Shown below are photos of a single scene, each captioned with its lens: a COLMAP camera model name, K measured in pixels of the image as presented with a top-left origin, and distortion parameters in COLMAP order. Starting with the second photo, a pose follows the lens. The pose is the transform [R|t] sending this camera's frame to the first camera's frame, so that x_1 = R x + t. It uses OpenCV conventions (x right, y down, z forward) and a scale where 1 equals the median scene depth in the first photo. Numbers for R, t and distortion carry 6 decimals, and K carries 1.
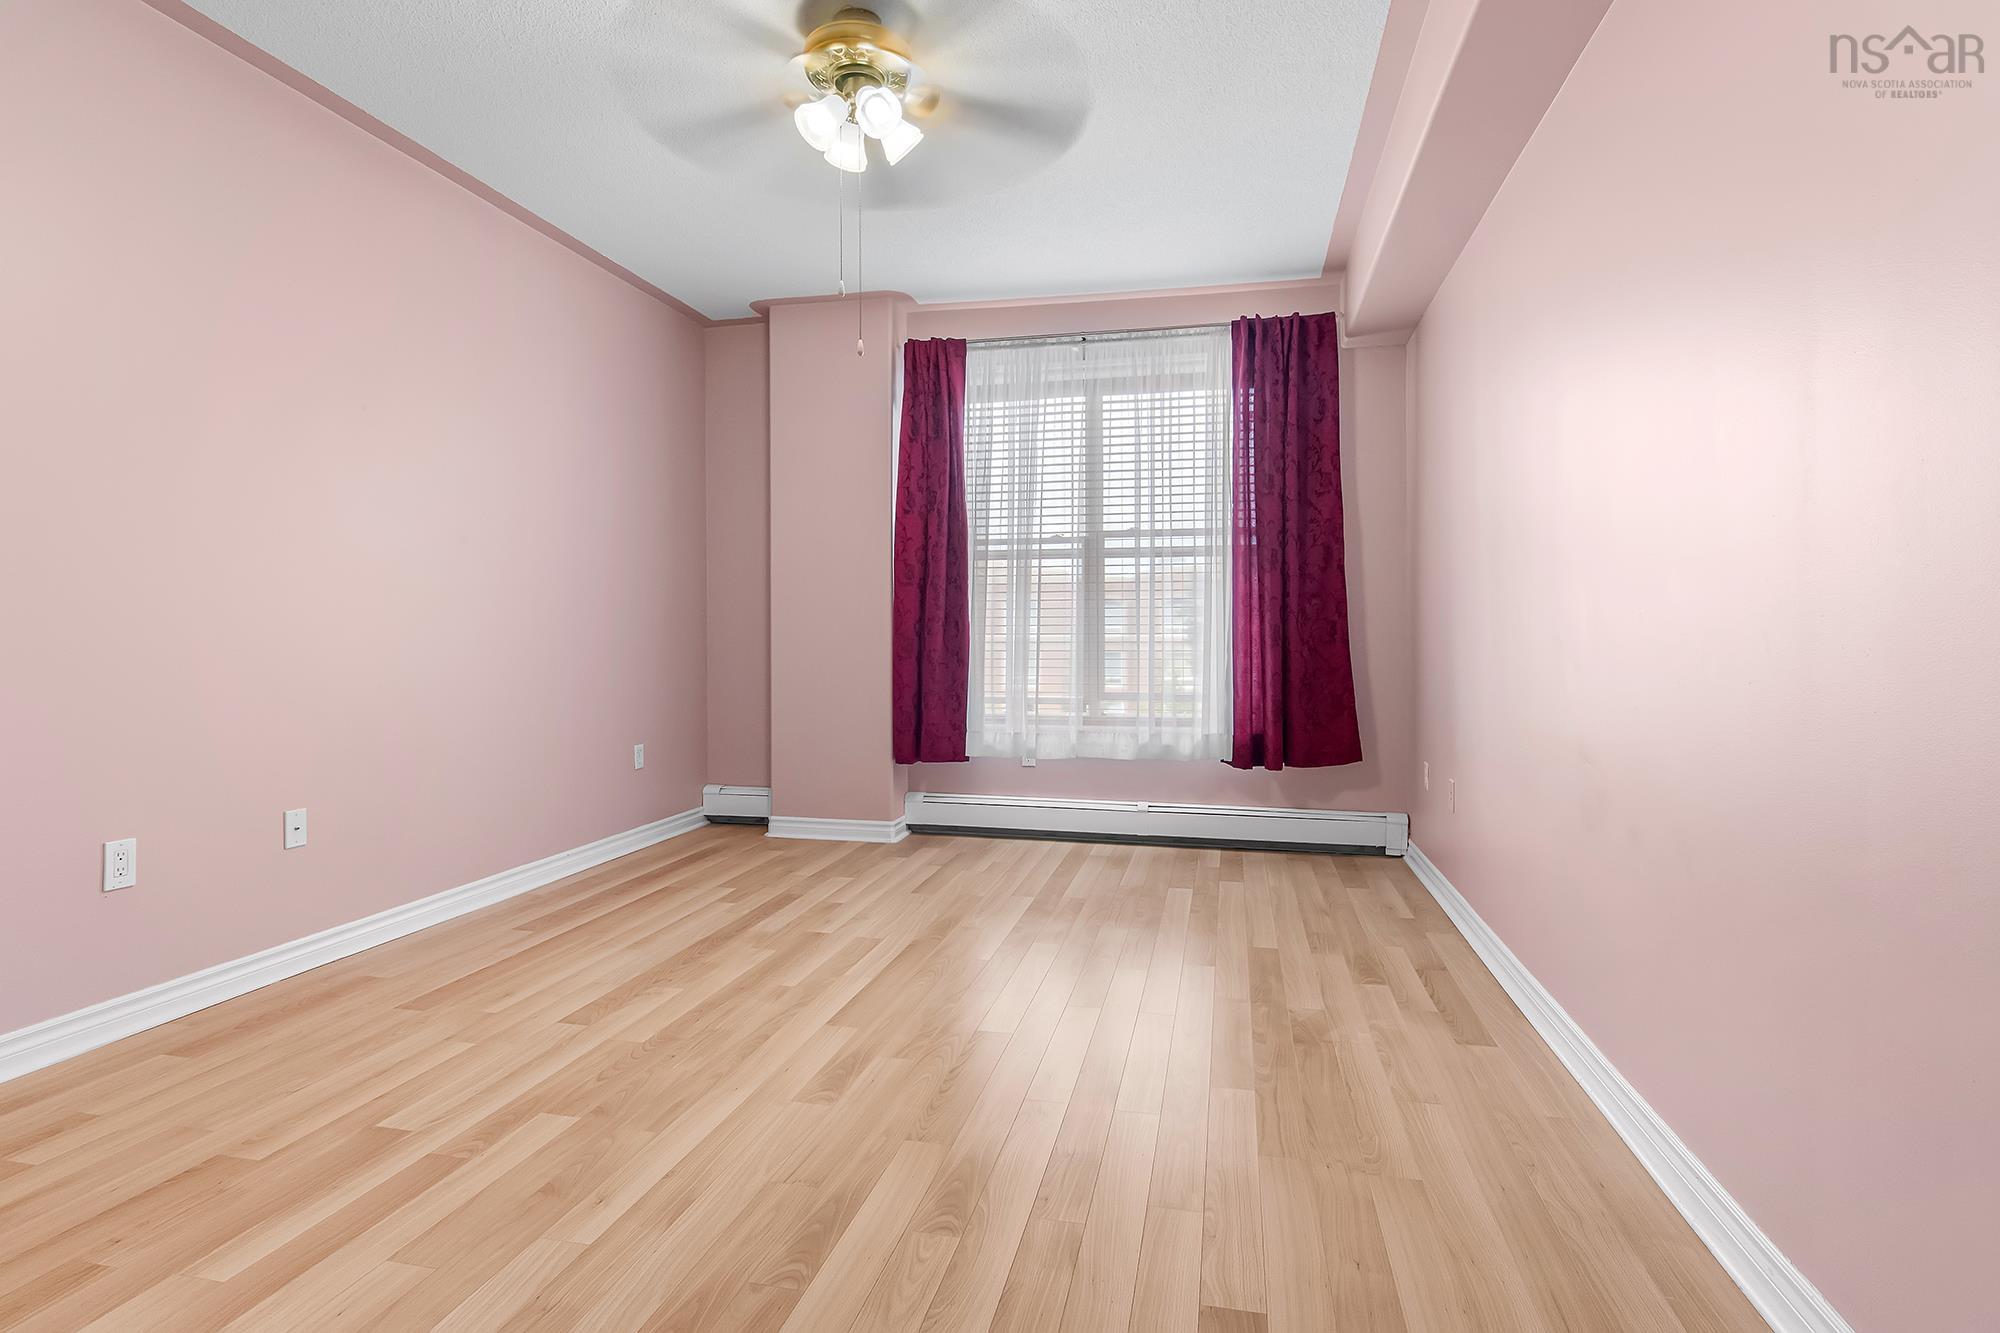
lens RADIAL K [[975.7, 0, 997.0], [0, 975.7, 660.0], [0, 0, 1]] dist [-0.004297, -0.000406]
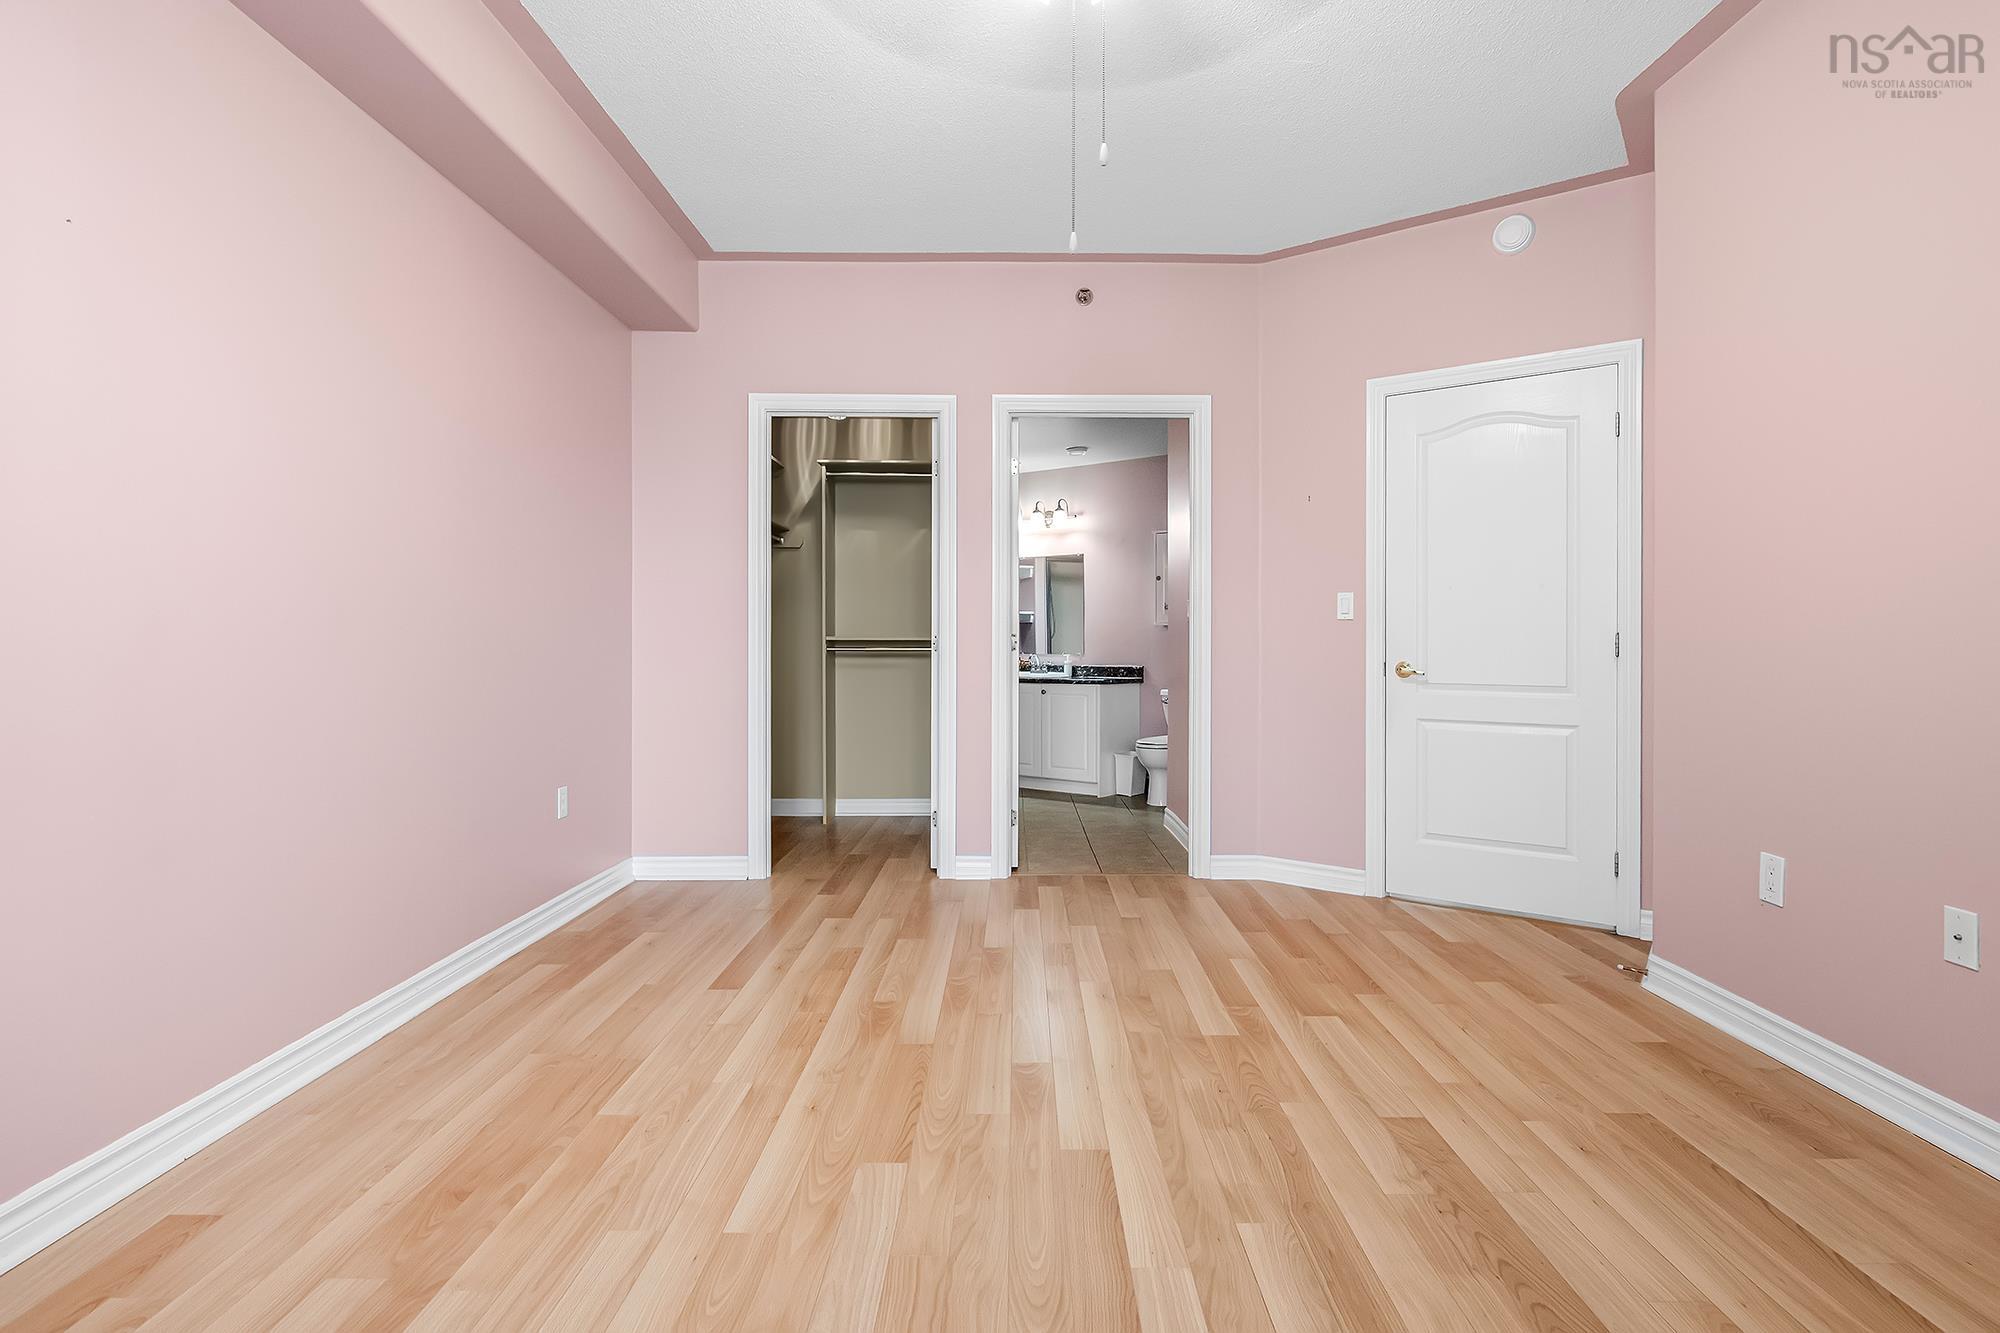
lens RADIAL K [[975.7, 0, 1006.2], [0, 975.7, 665.5], [0, 0, 1]] dist [-0.004297, -0.000406]
pose [[-0.975499, -0.000027, -0.220003, 0.077840], [-0.009941, 0.998984, 0.043958, -0.043250], [0.219779, 0.045068, -0.974508, 1.907505]]
